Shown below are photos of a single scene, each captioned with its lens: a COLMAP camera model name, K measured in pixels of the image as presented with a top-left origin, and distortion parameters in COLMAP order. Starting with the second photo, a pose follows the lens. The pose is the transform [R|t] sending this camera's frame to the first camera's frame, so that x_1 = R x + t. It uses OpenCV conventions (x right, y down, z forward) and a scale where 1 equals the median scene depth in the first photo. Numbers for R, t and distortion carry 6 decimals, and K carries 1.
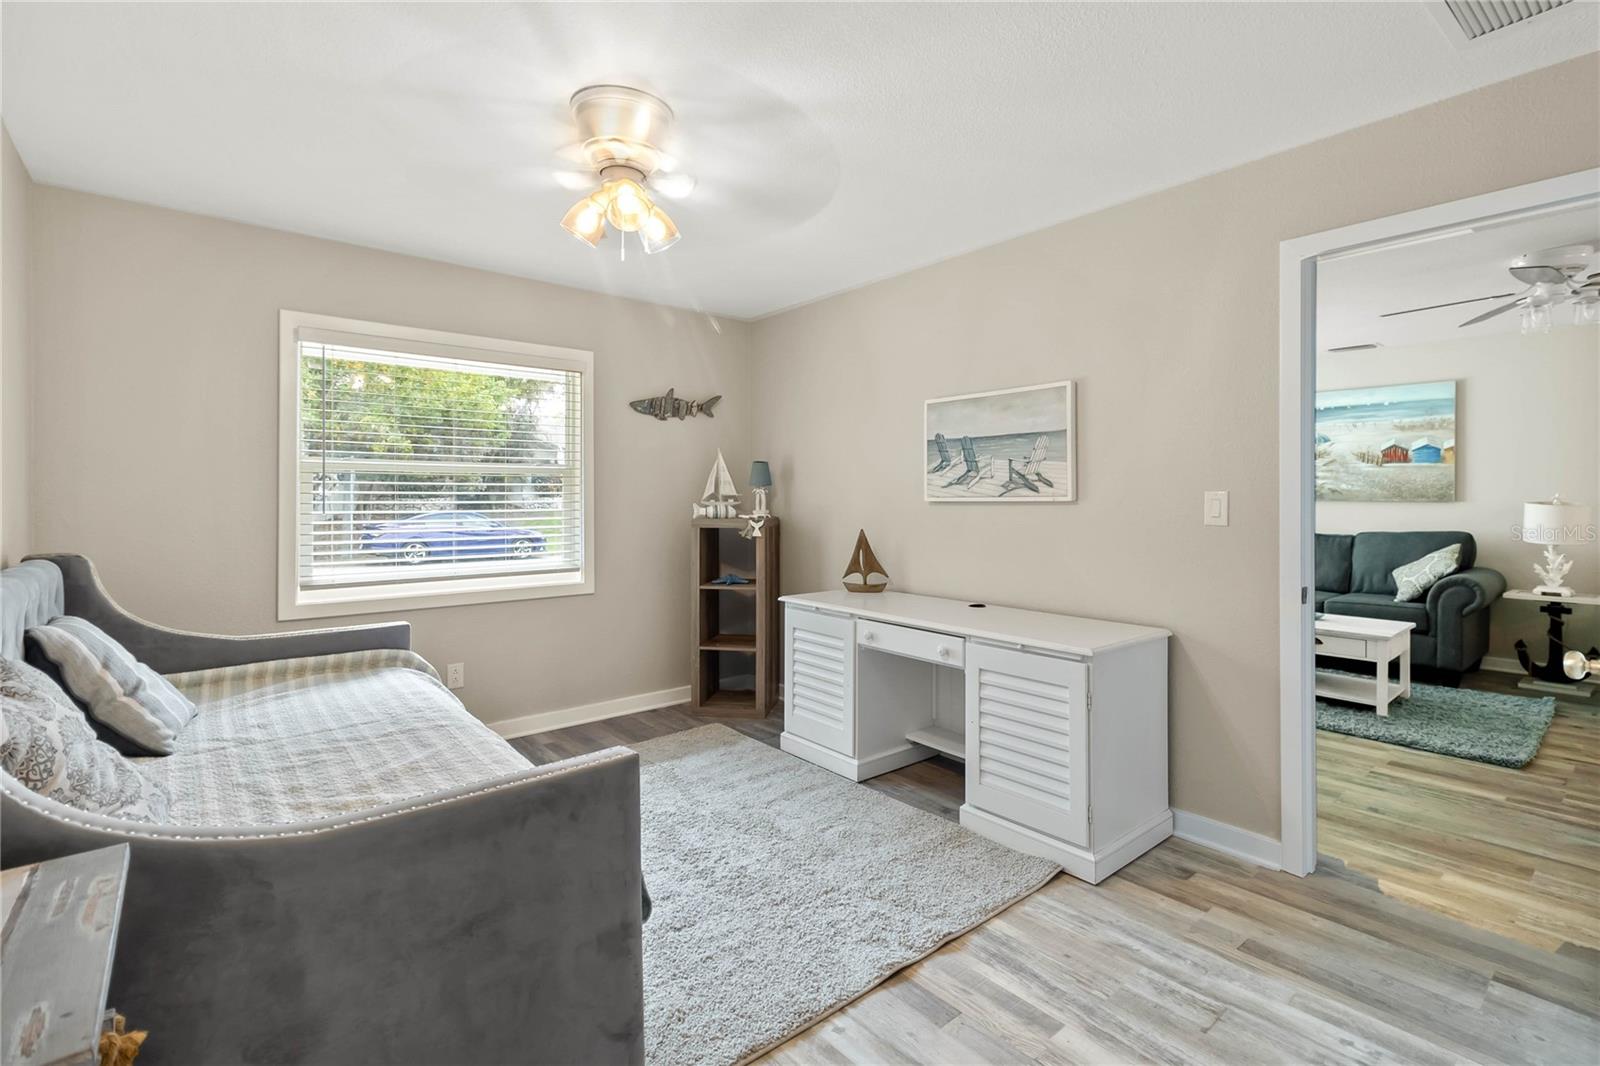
lens RADIAL K [[736.3, 0, 819.7], [0, 736.3, 495.5], [0, 0, 1]] dist [0.004748, -0.000140]
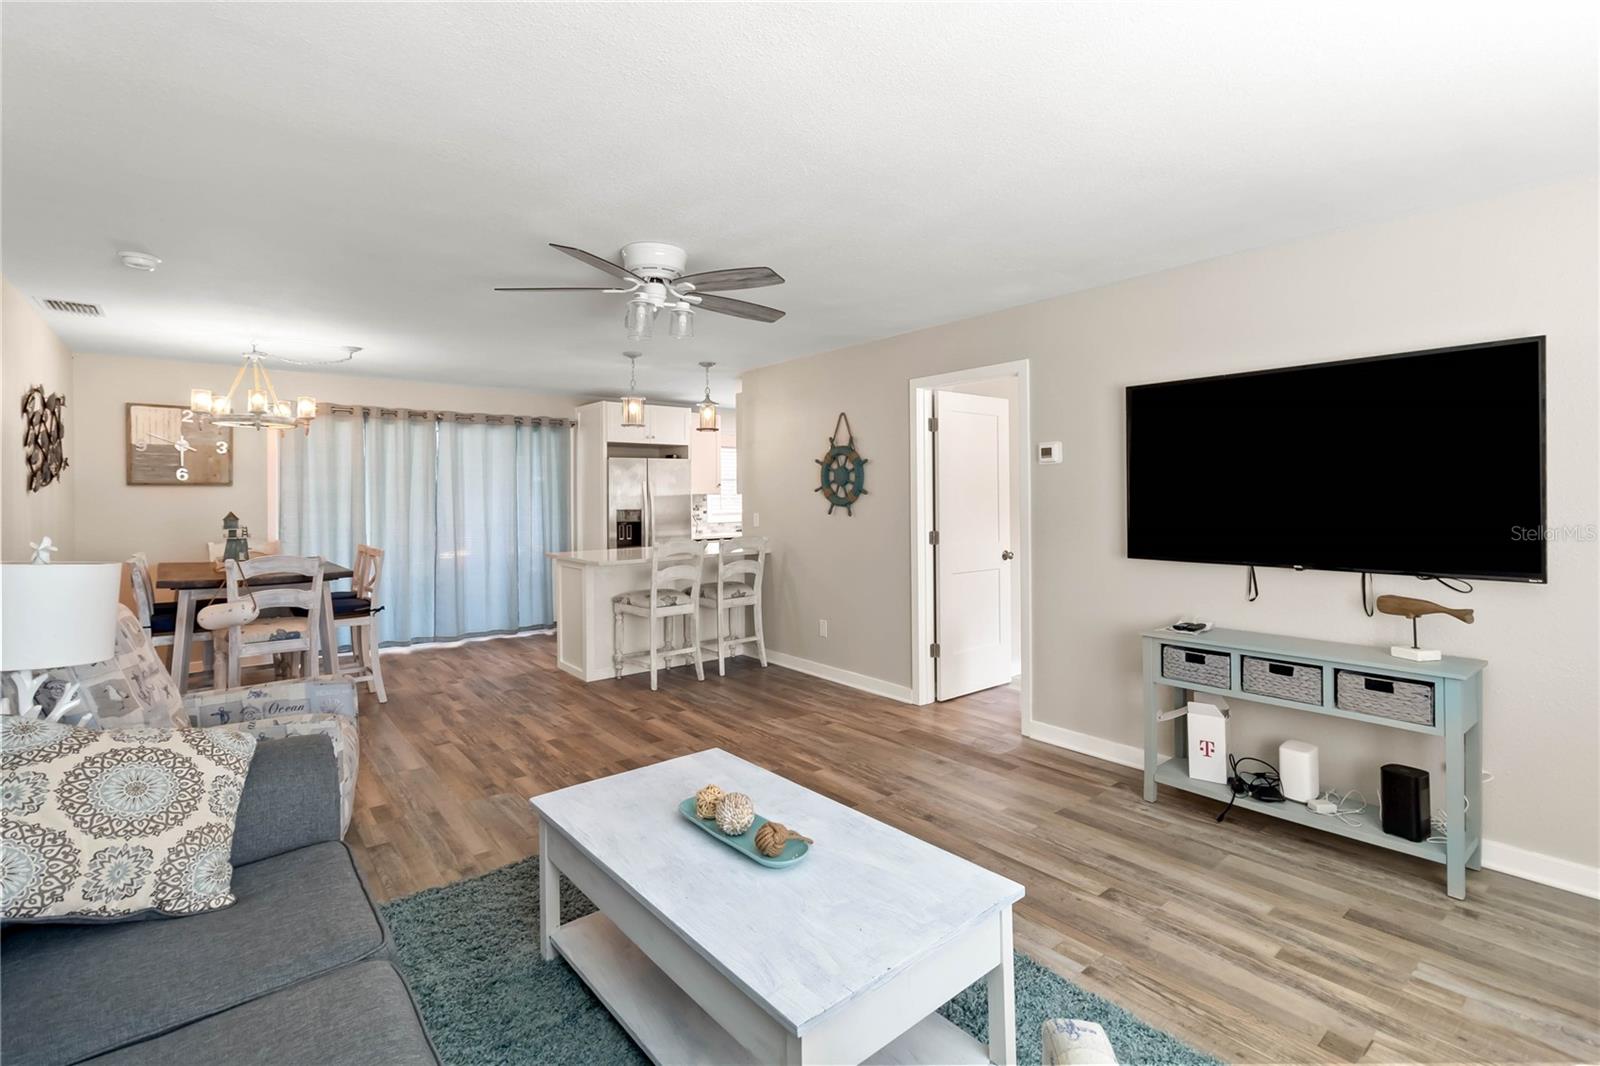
lens RADIAL K [[739.3, 0, 819.8], [0, 739.3, 499.9], [0, 0, 1]] dist [0.004593, -0.000448]
pose [[-0.999886, 0.010507, 0.010799, 0.507324], [0.010532, 0.999942, 0.002243, -0.017101], [-0.010775, 0.002356, -0.999939, 1.229239]]
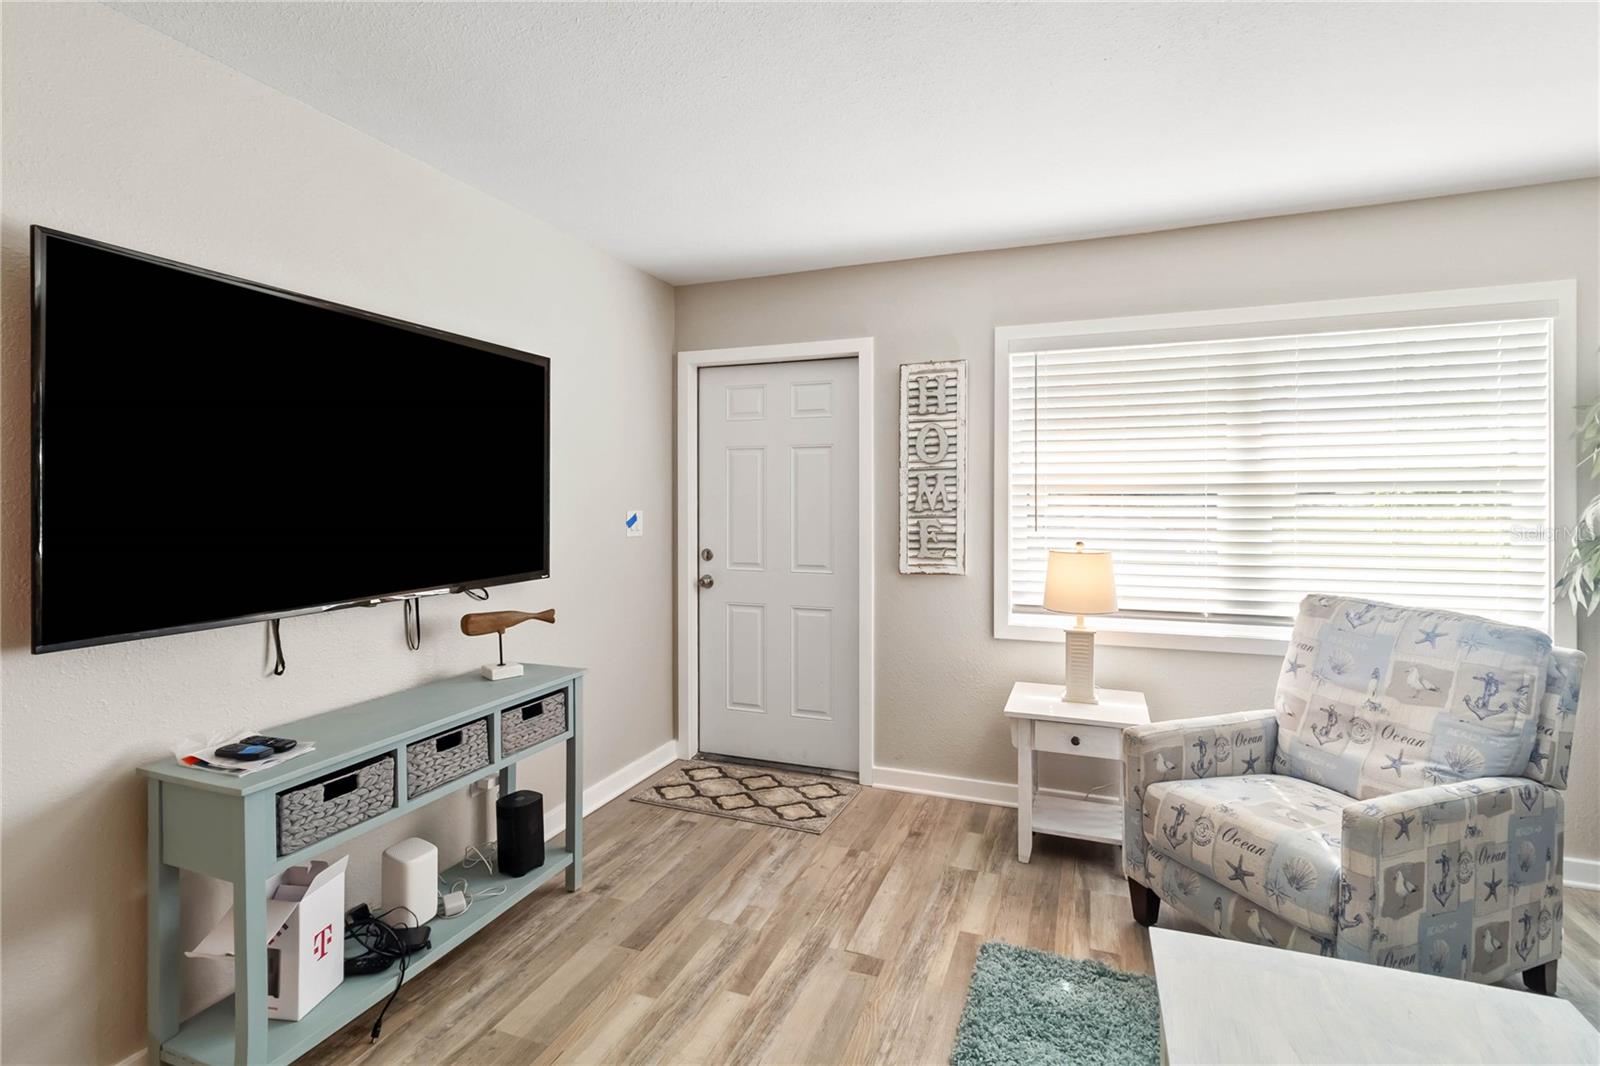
lens RADIAL K [[739.3, 0, 819.8], [0, 739.3, 499.9], [0, 0, 1]] dist [0.004593, -0.000448]
pose [[0.485688, 0.006165, -0.874110, 0.606590], [0.004154, 0.999948, 0.009360, -0.017603], [0.874122, -0.008177, 0.485637, 0.686723]]
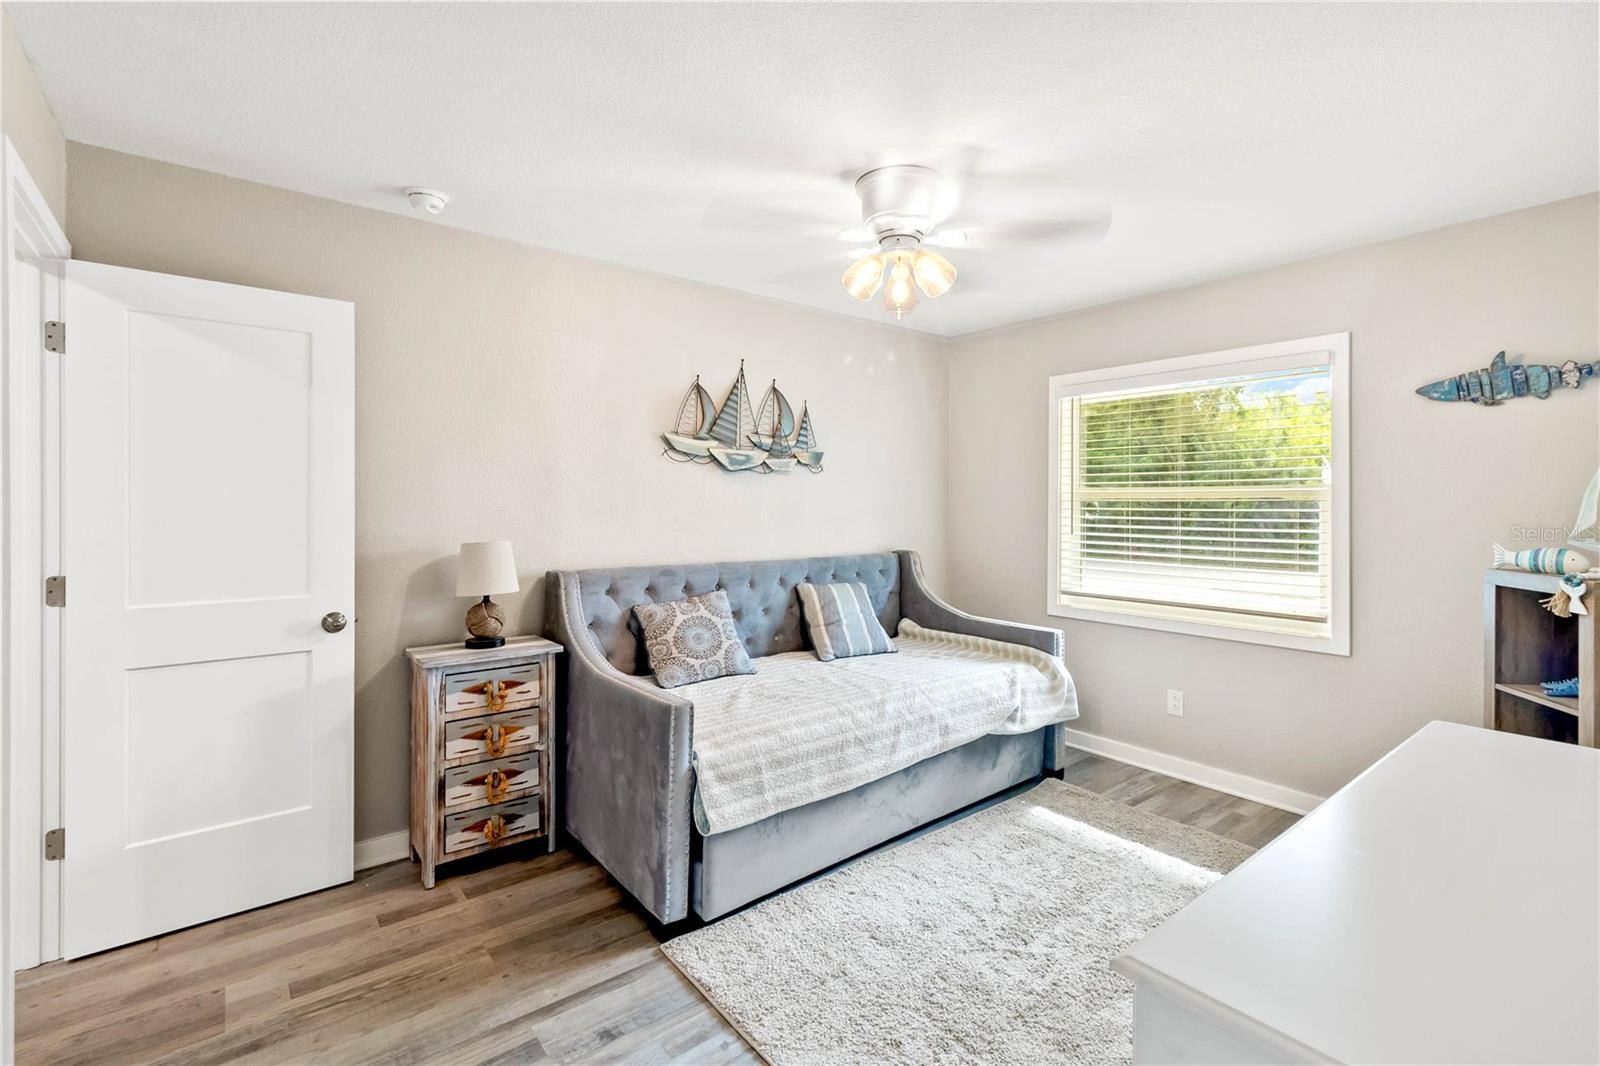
lens RADIAL K [[736.3, 0, 819.7], [0, 736.3, 495.5], [0, 0, 1]] dist [0.004748, -0.000140]
pose [[-0.014686, -0.005046, -0.999879, 0.348658], [0.004985, 0.999974, -0.005120, -0.021693], [0.999880, -0.005060, -0.014660, 0.366809]]
